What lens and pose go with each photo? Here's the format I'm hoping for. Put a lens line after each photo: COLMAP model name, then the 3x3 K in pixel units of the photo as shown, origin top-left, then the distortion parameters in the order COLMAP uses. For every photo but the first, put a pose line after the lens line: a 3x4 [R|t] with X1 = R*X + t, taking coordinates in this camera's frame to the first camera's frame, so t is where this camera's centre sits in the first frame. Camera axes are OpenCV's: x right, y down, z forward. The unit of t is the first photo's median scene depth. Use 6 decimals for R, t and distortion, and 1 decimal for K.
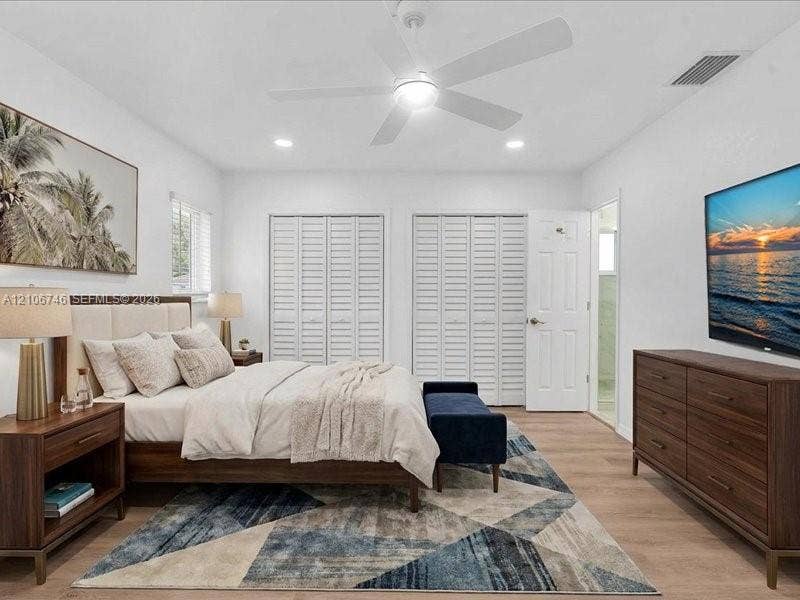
lens RADIAL K [[405.6, 0, 397.3], [0, 405.6, 298.5], [0, 0, 1]] dist [-0.004844, 0.000795]
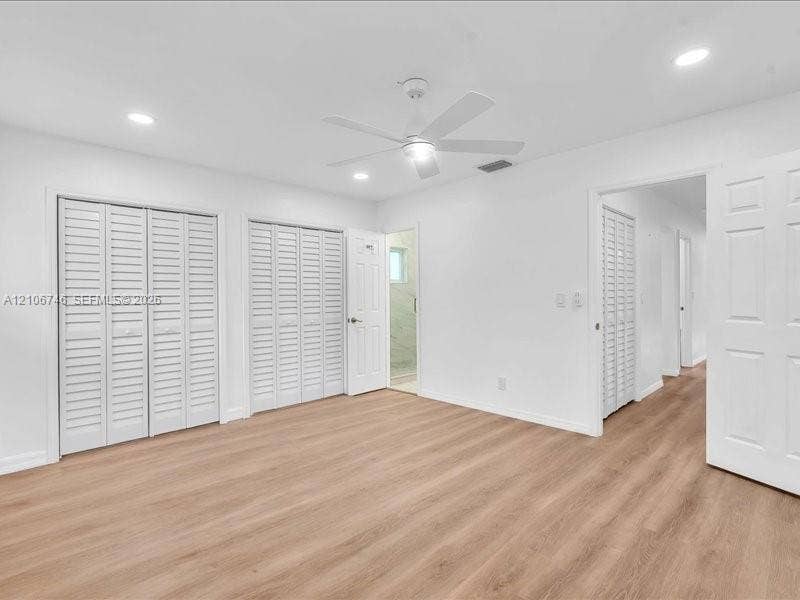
lens RADIAL K [[405.6, 0, 397.3], [0, 405.6, 298.5], [0, 0, 1]] dist [-0.004844, 0.000795]
pose [[0.710163, -0.015304, 0.703871, -0.403191], [0.018918, 0.999818, 0.002652, -0.009233], [-0.703783, 0.011432, 0.710323, 0.044155]]
